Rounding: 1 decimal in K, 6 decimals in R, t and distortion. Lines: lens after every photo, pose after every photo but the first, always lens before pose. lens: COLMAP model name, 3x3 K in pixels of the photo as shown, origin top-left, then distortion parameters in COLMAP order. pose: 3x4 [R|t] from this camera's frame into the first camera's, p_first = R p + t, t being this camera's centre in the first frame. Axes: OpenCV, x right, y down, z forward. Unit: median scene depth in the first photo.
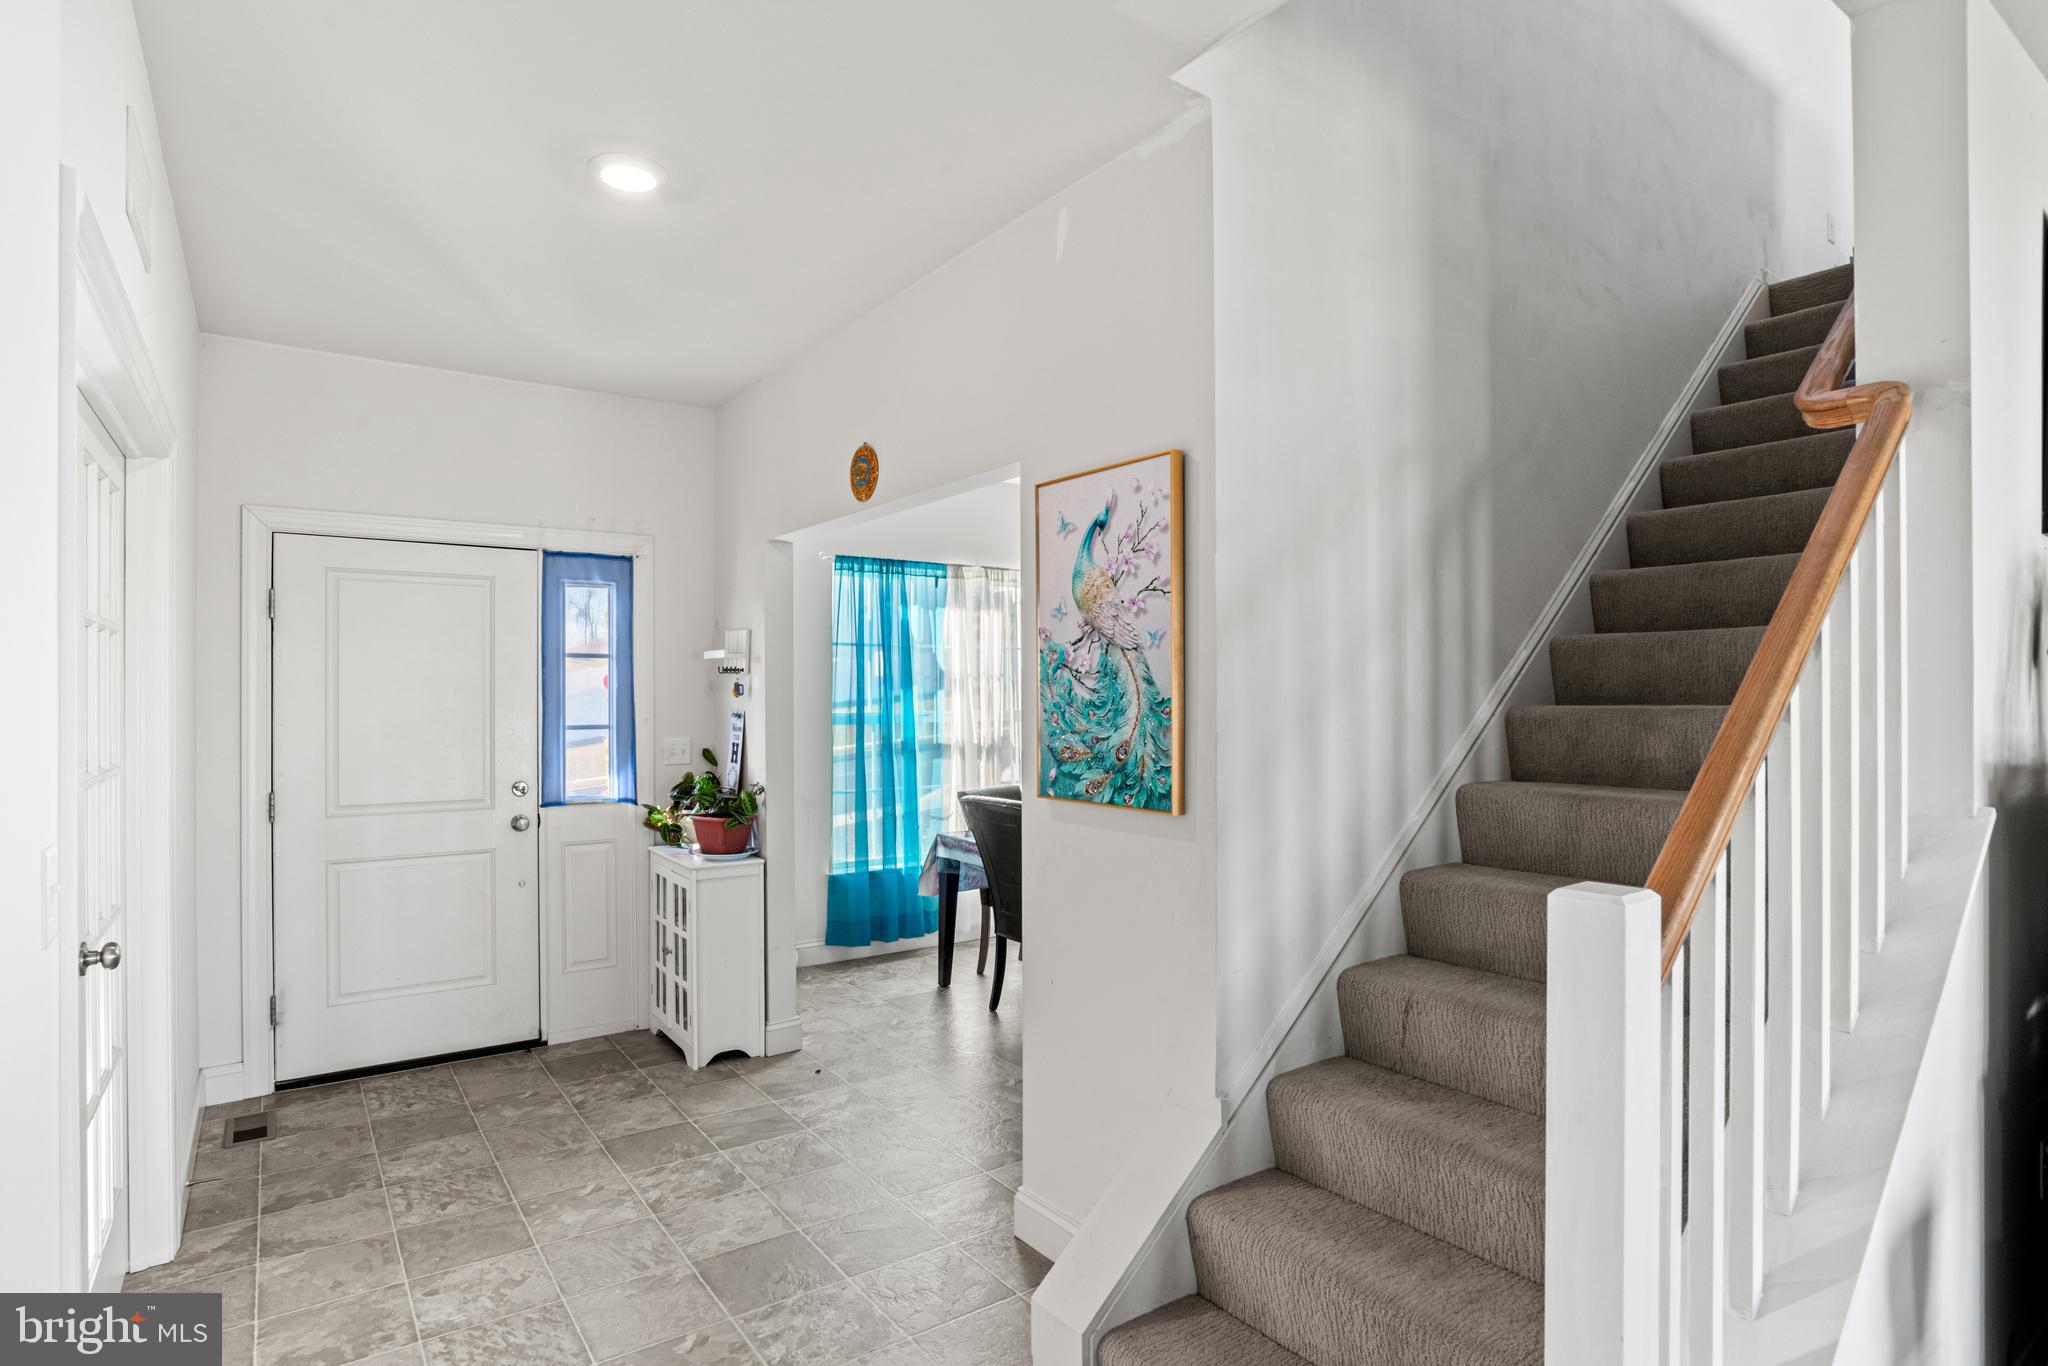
lens RADIAL K [[1047.2, 0, 1025.2], [0, 1047.2, 634.6], [0, 0, 1]] dist [0.001060, 0.000506]
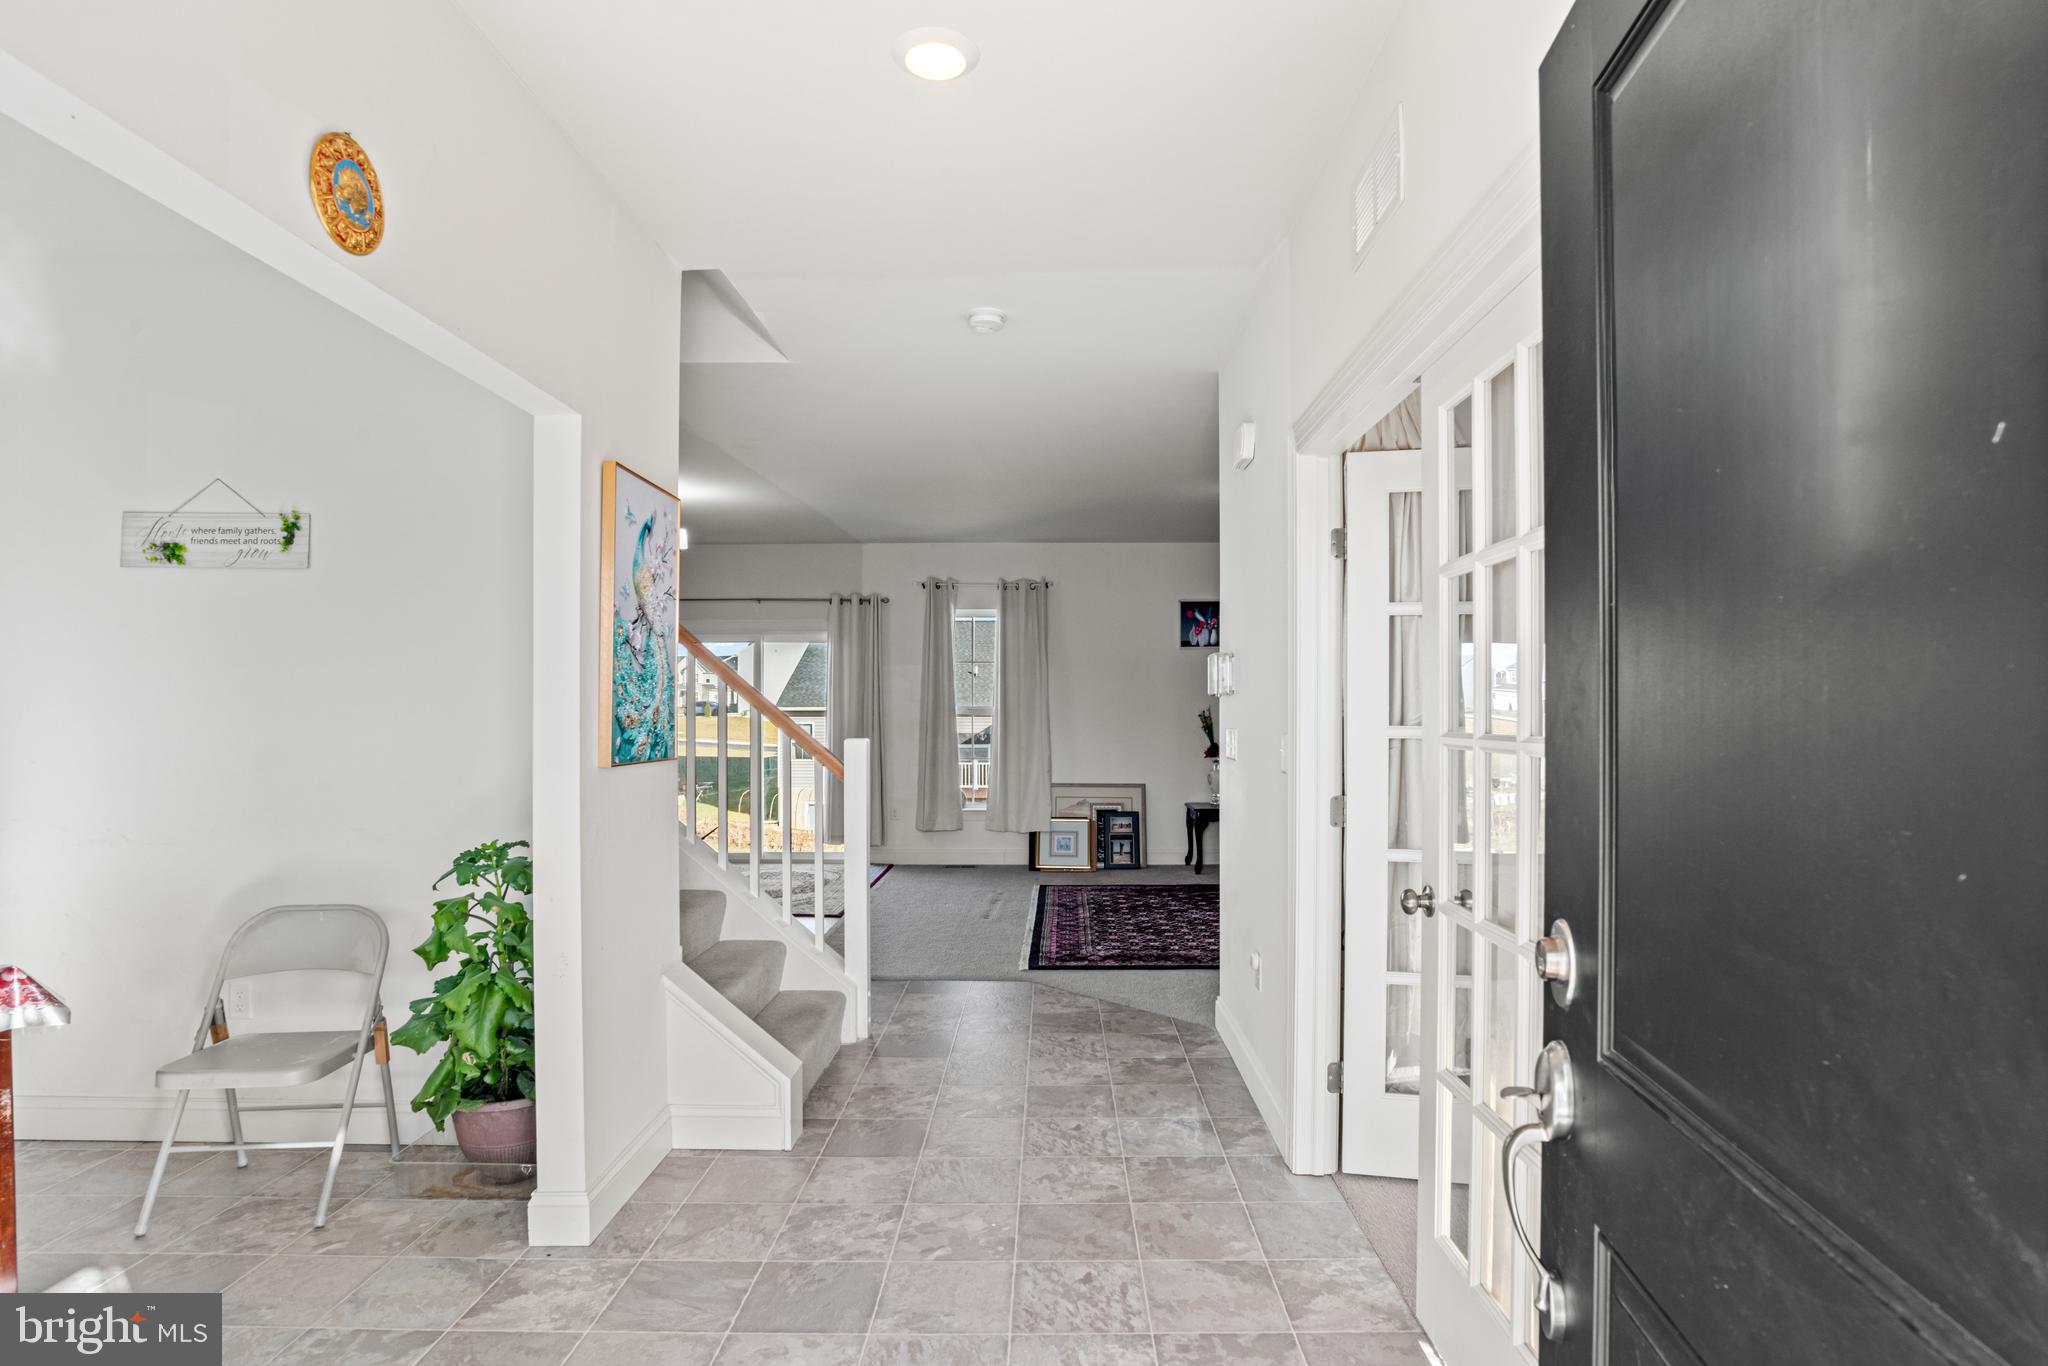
lens RADIAL K [[1070.2, 0, 1024.0], [0, 1070.2, 683.0], [0, 0, 1]] dist [-0.001877, -0.000254]
pose [[-0.795707, 0.014805, 0.605501, -0.995477], [-0.036589, 0.996701, -0.072453, 0.142007], [-0.604576, -0.079805, -0.792539, 1.675176]]
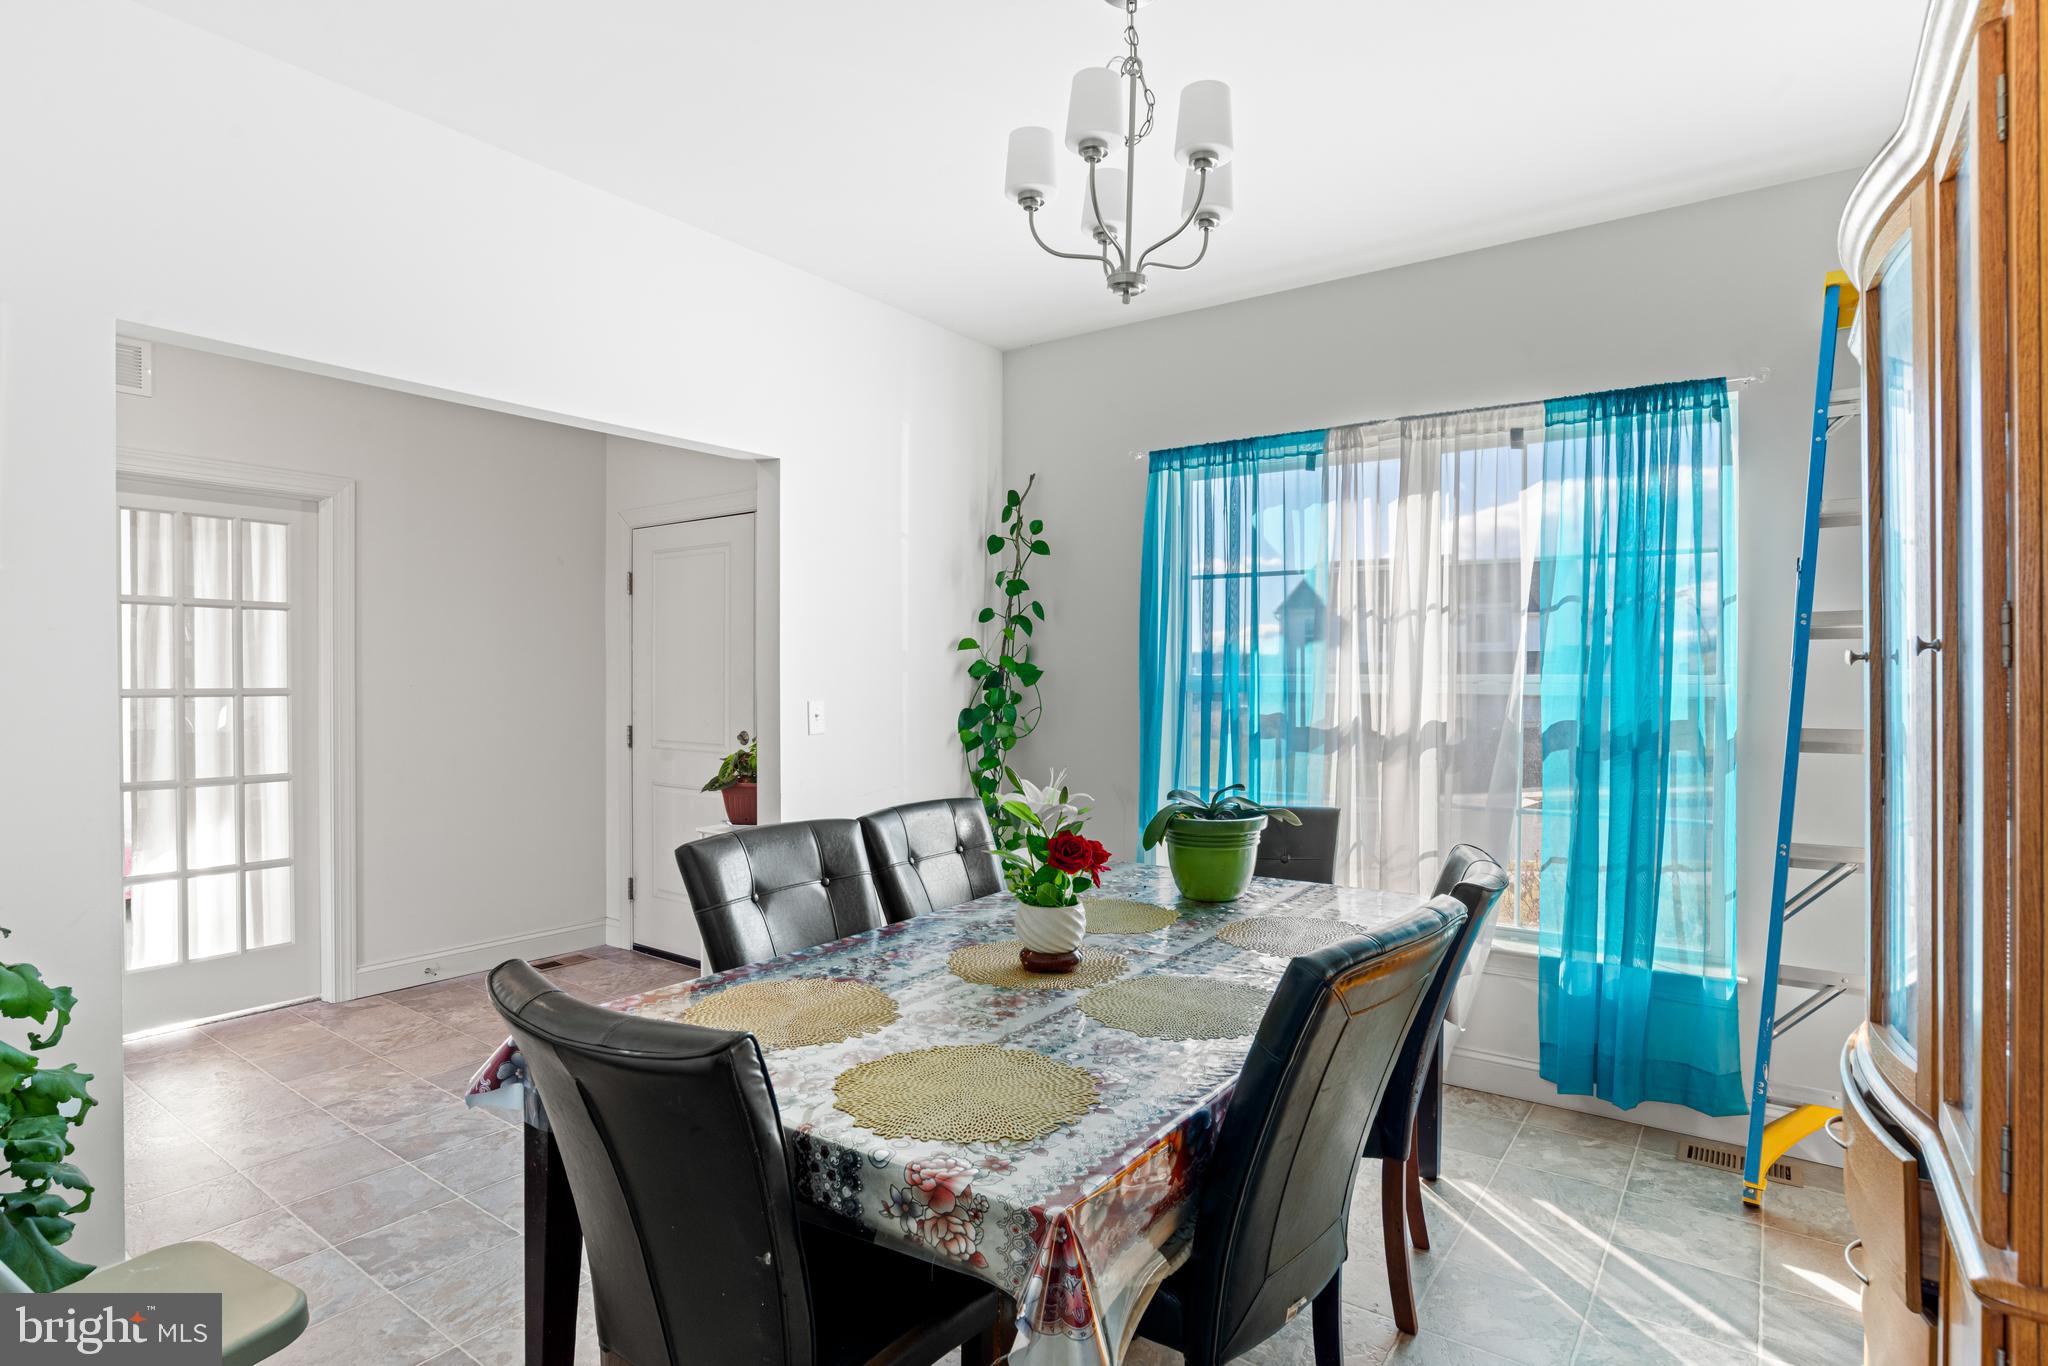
lens RADIAL K [[1070.2, 0, 1024.0], [0, 1070.2, 683.0], [0, 0, 1]] dist [-0.001877, -0.000254]
pose [[0.318012, 0.007218, -0.948059, 0.928692], [0.054934, 0.998151, 0.026027, 0.107345], [0.946494, -0.060358, 0.317027, 1.323536]]
